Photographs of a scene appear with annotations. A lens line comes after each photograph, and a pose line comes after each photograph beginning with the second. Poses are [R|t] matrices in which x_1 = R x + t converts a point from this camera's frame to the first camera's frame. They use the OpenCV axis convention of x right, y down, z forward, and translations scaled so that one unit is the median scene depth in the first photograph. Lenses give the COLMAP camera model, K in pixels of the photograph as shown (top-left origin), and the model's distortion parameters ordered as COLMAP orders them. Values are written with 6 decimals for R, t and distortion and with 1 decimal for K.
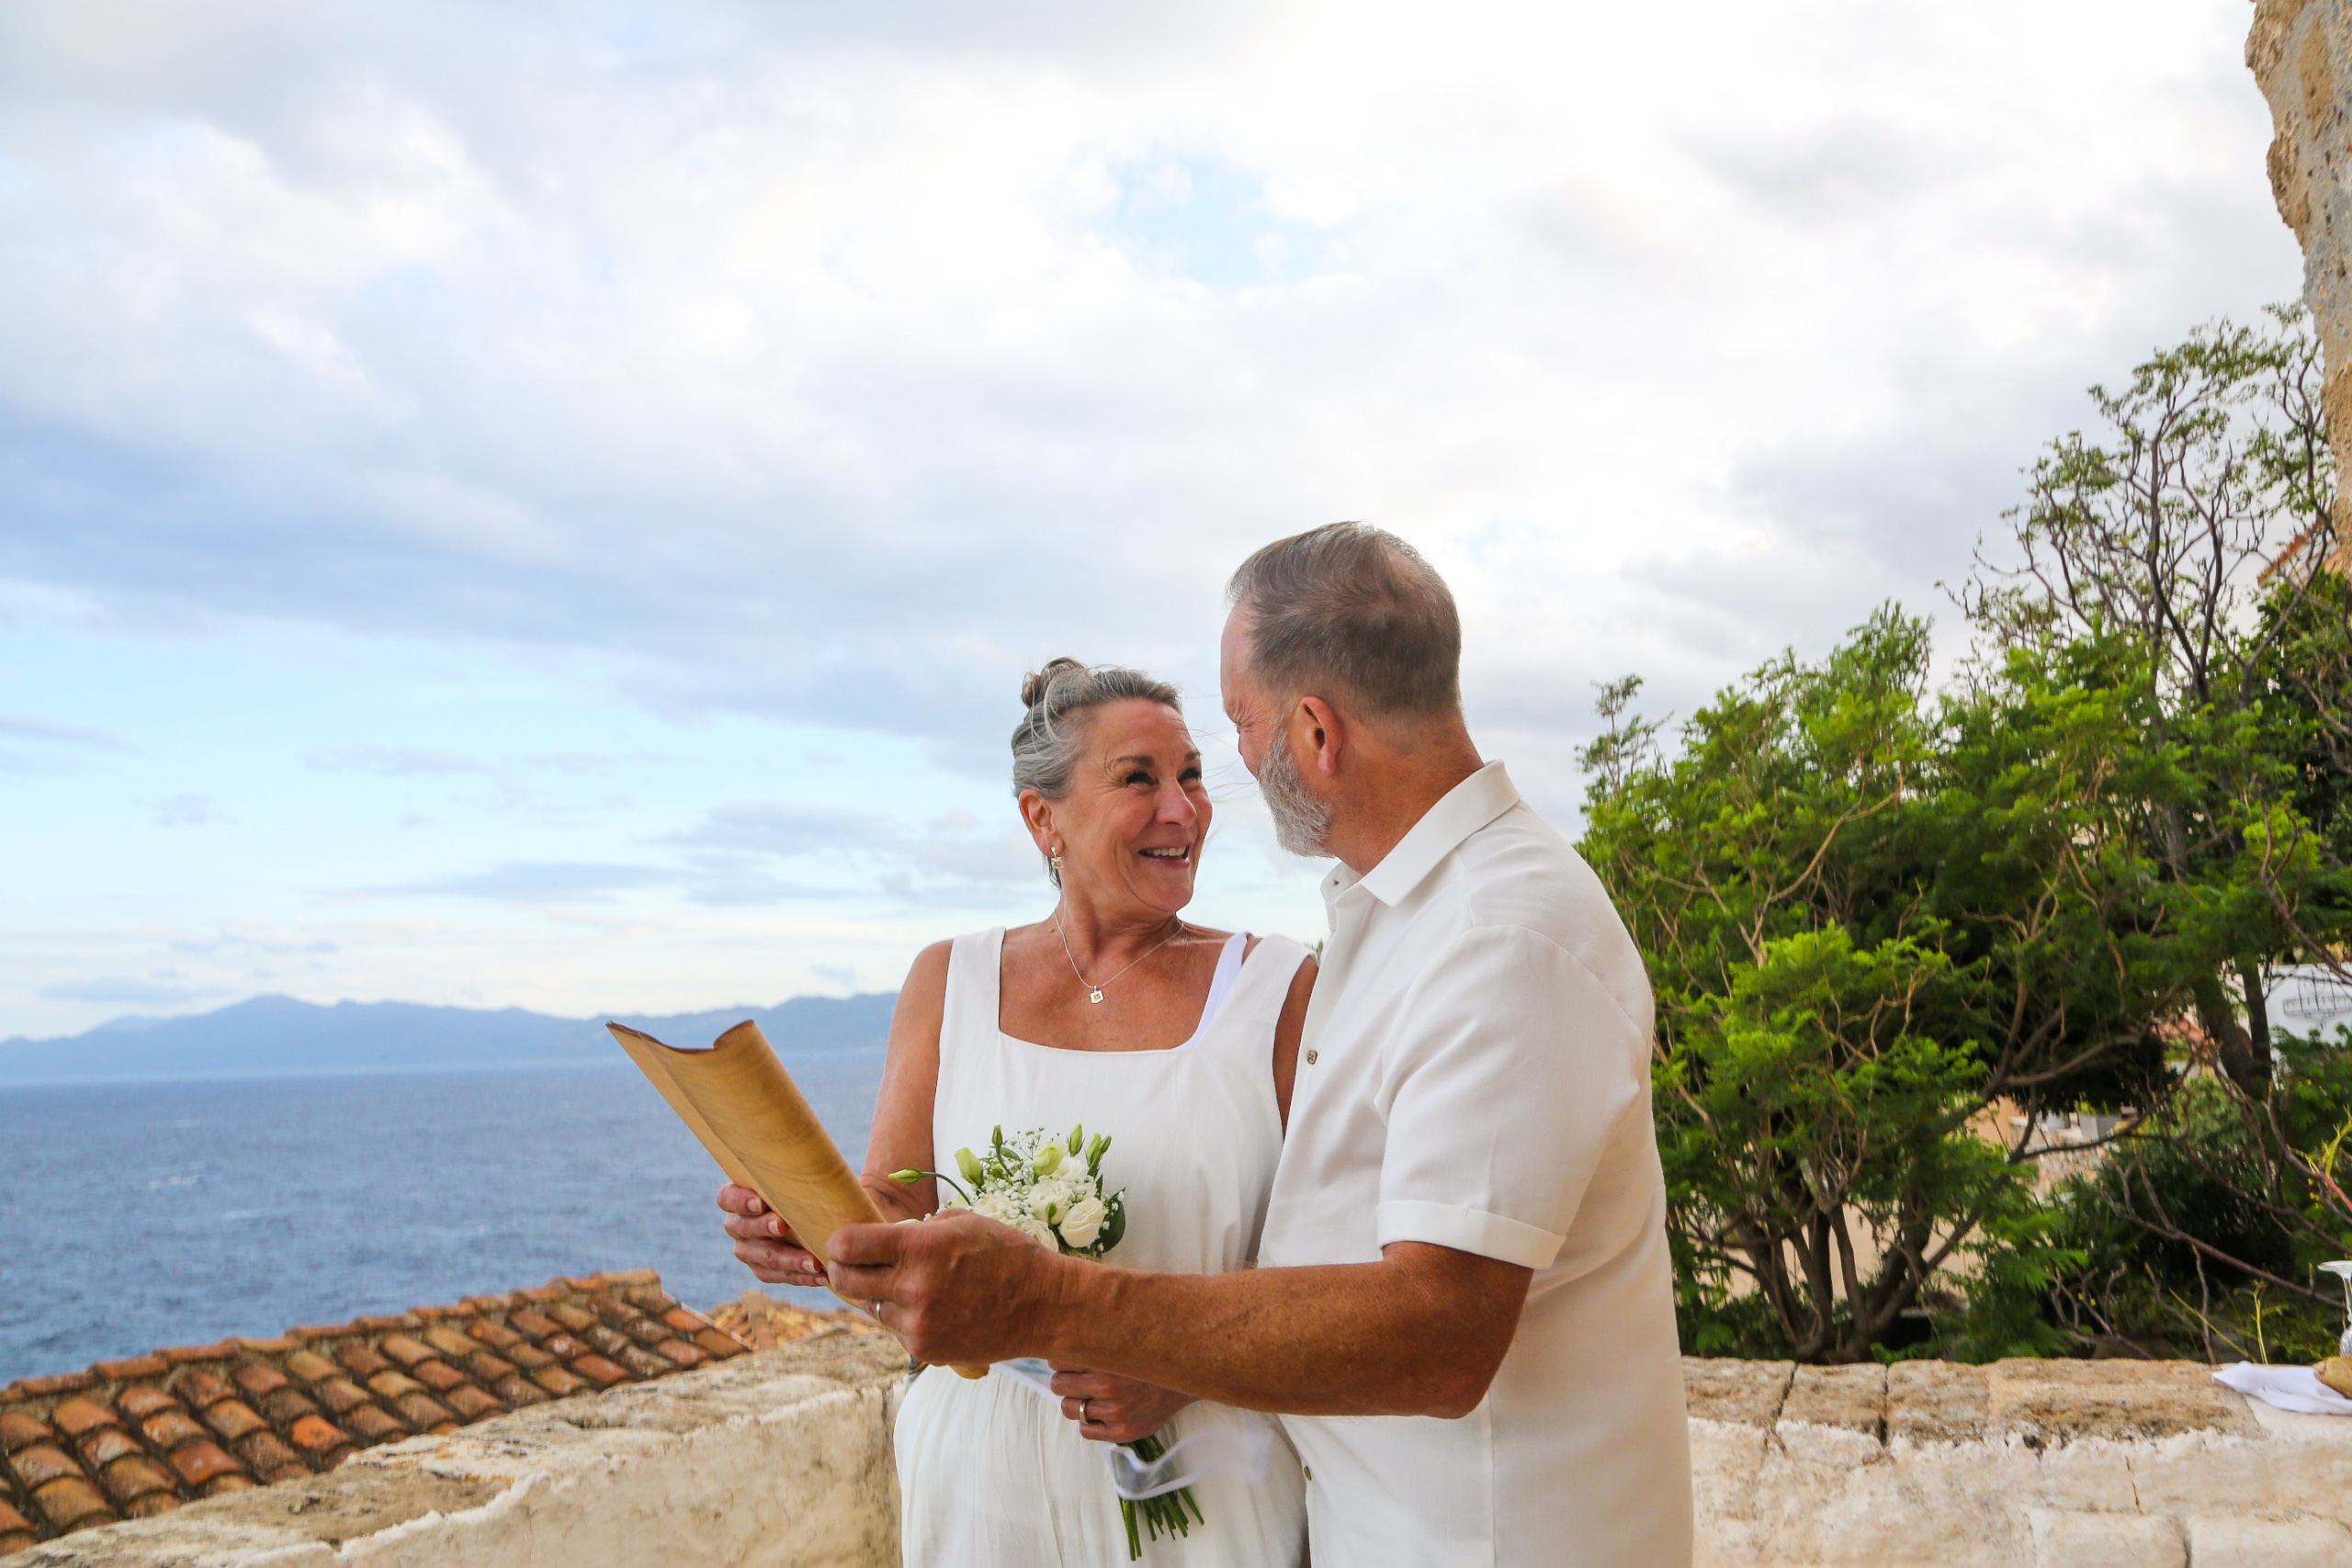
lens RADIAL K [[1692.0, 0, 1140.3], [0, 1692.0, 780.2], [0, 0, 1]] dist [-0.114166, 0.073551]
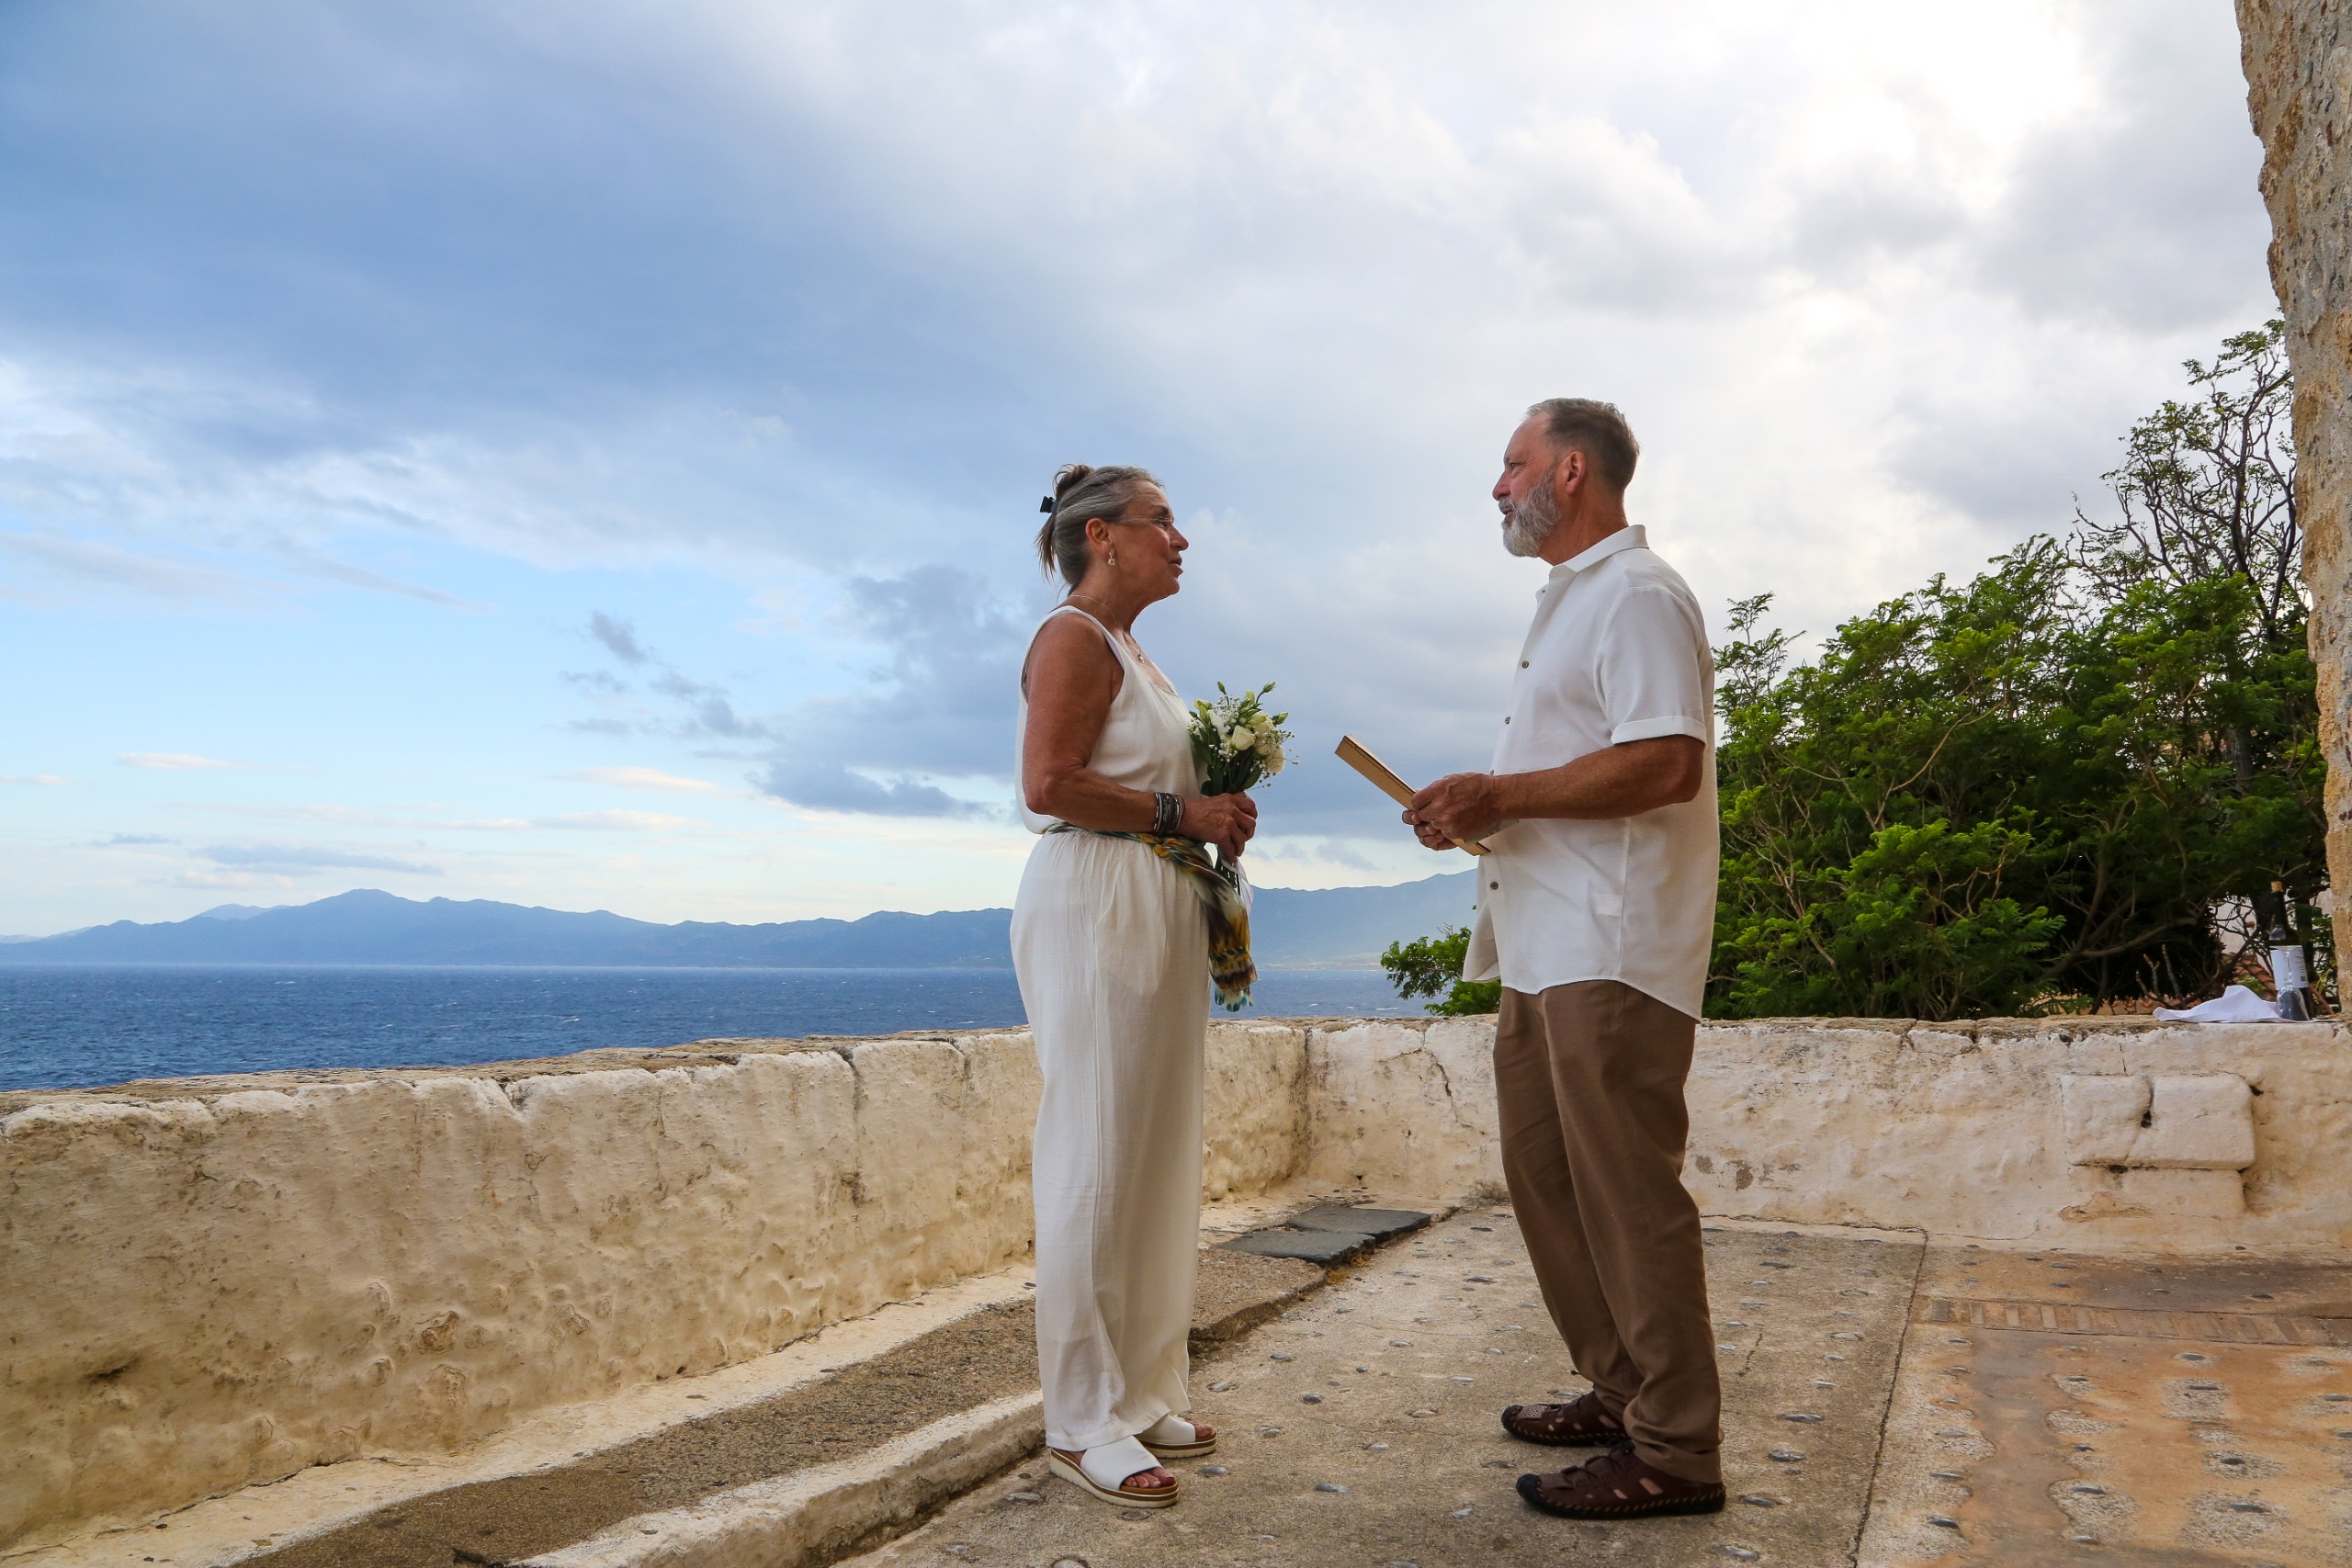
lens RADIAL K [[1720.6, 0, 1144.4], [0, 1720.6, 785.5], [0, 0, 1]] dist [-0.110263, 0.070702]
pose [[0.998303, 0.040781, -0.041567, -0.290040], [-0.038929, 0.998254, 0.044421, 0.096737], [0.043306, -0.042728, 0.998148, -0.644375]]
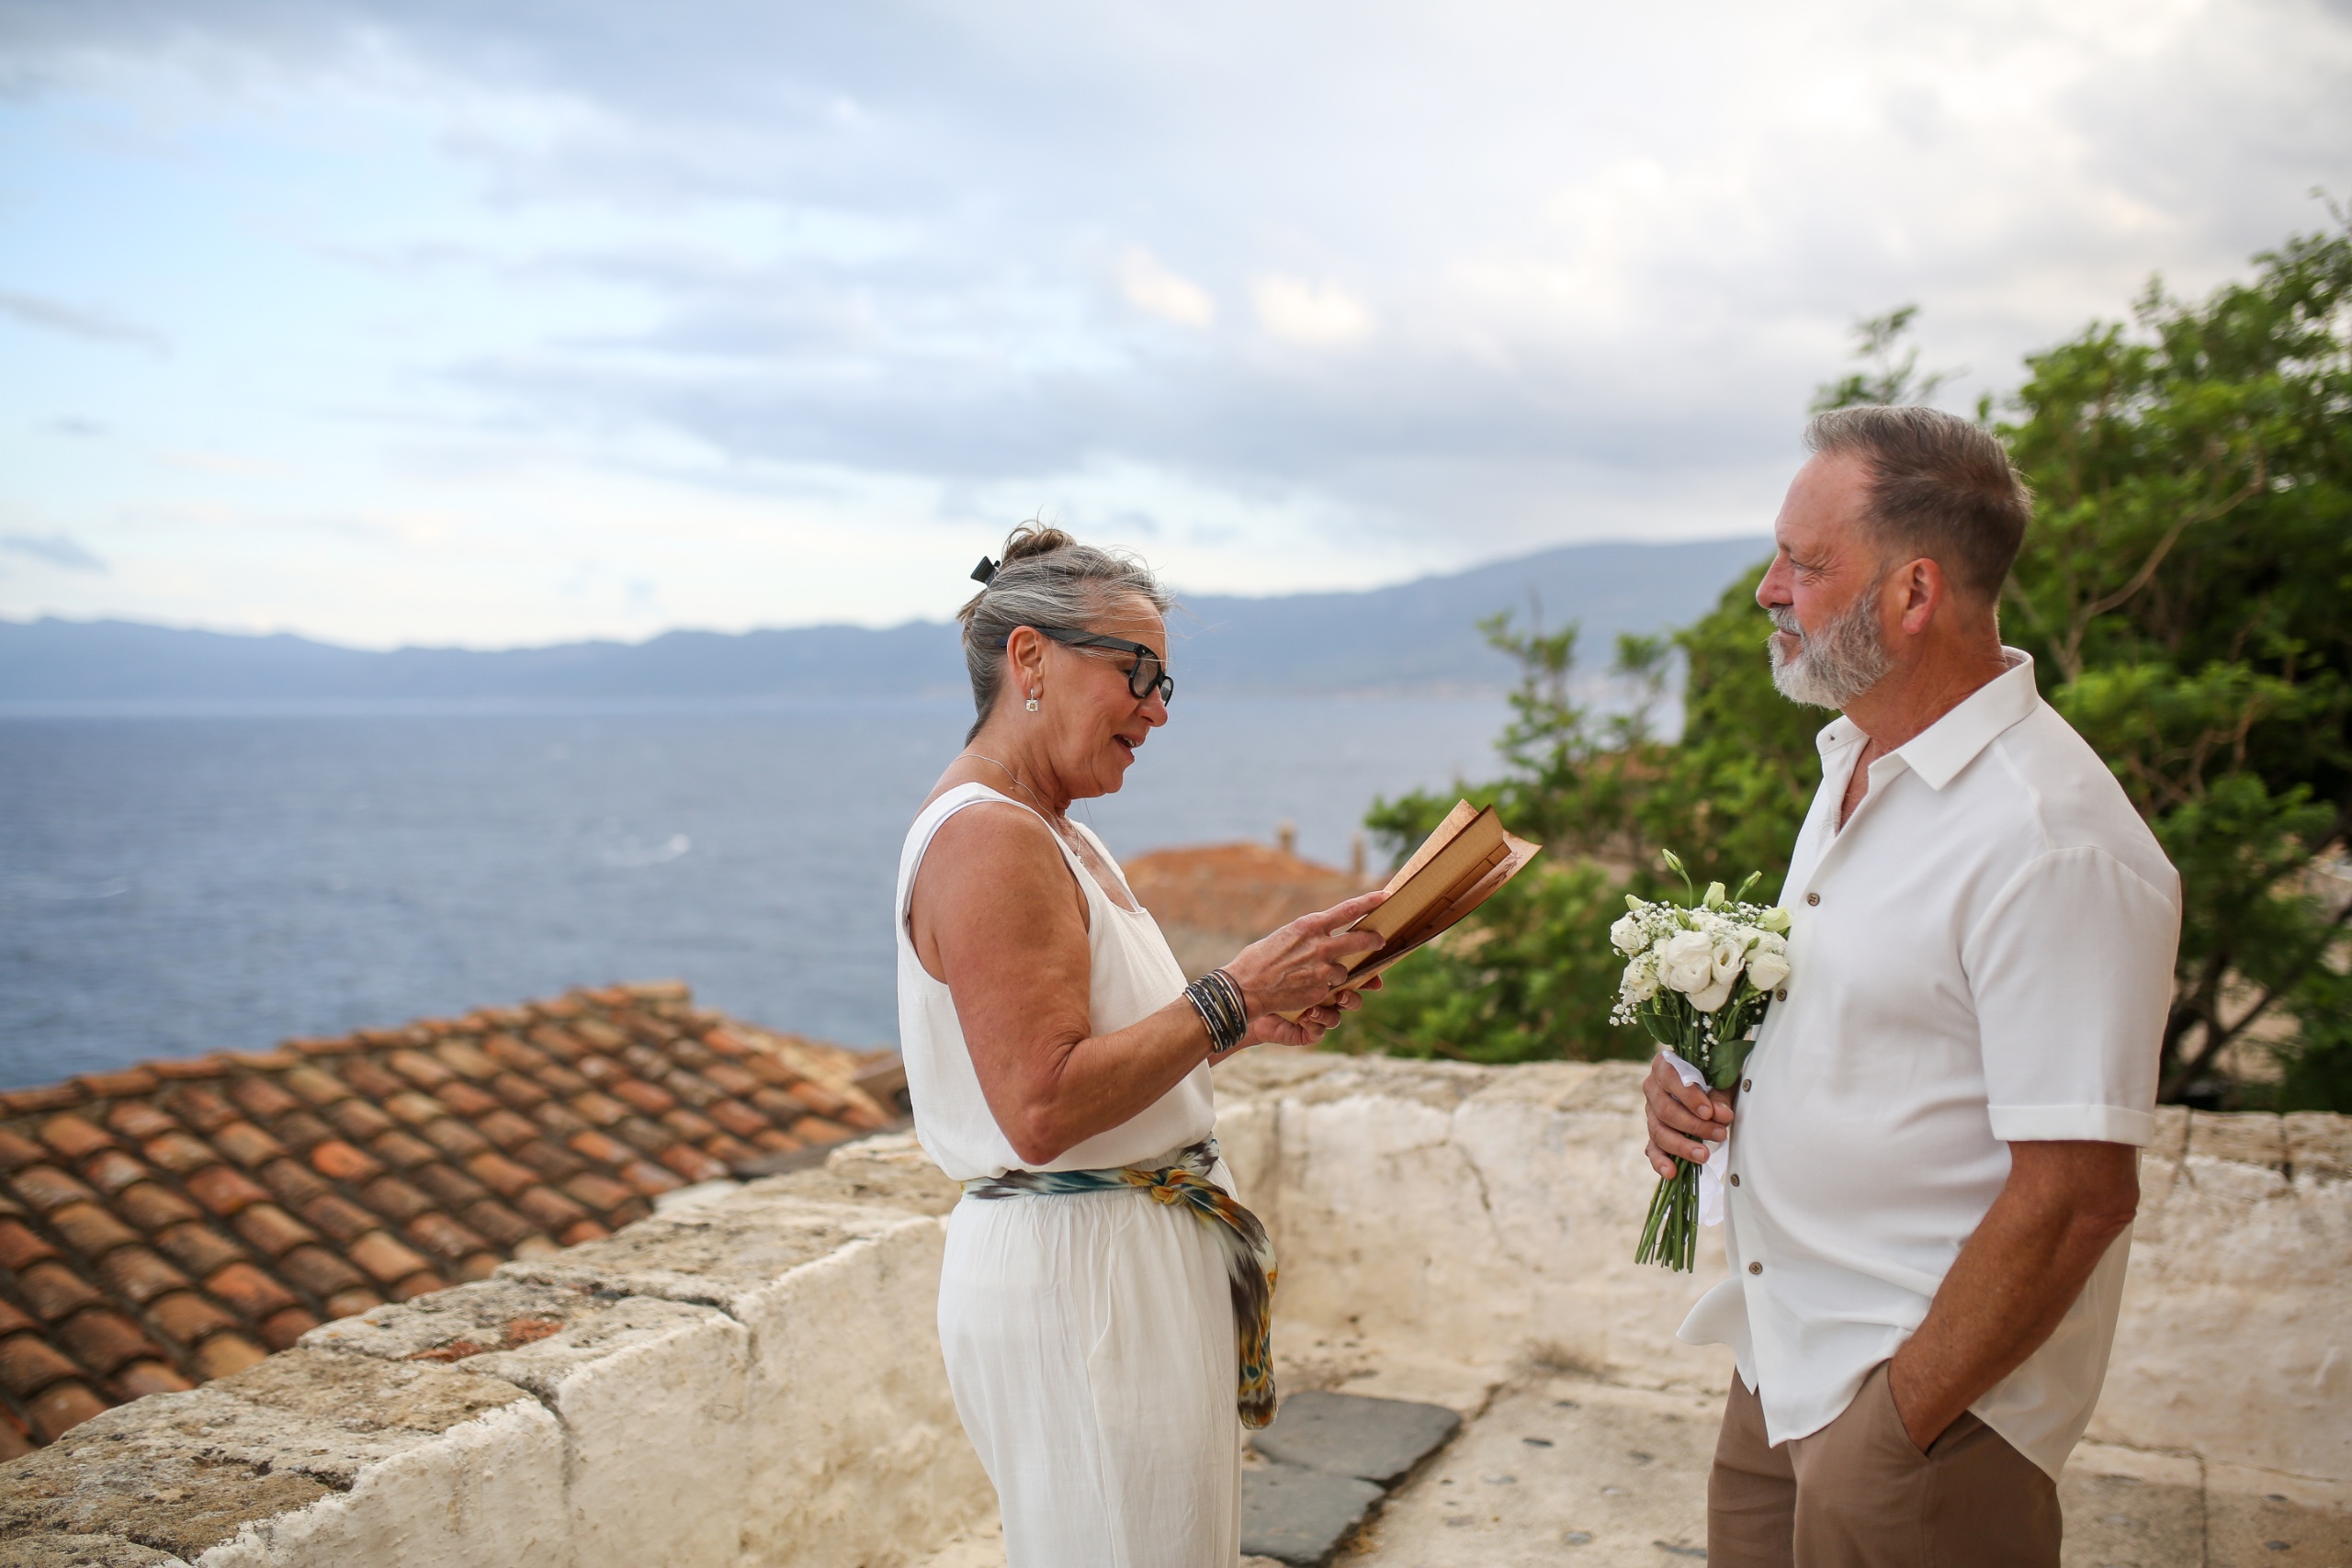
lens RADIAL K [[2293.6, 0, 1159.7], [0, 2293.6, 789.4], [0, 0, 1]] dist [-0.075180, 0.131227]
pose [[0.999150, 0.036362, 0.019416, -0.306074], [-0.039407, 0.980778, 0.191107, -0.099724], [-0.012094, -0.191710, 0.981377, -0.385788]]
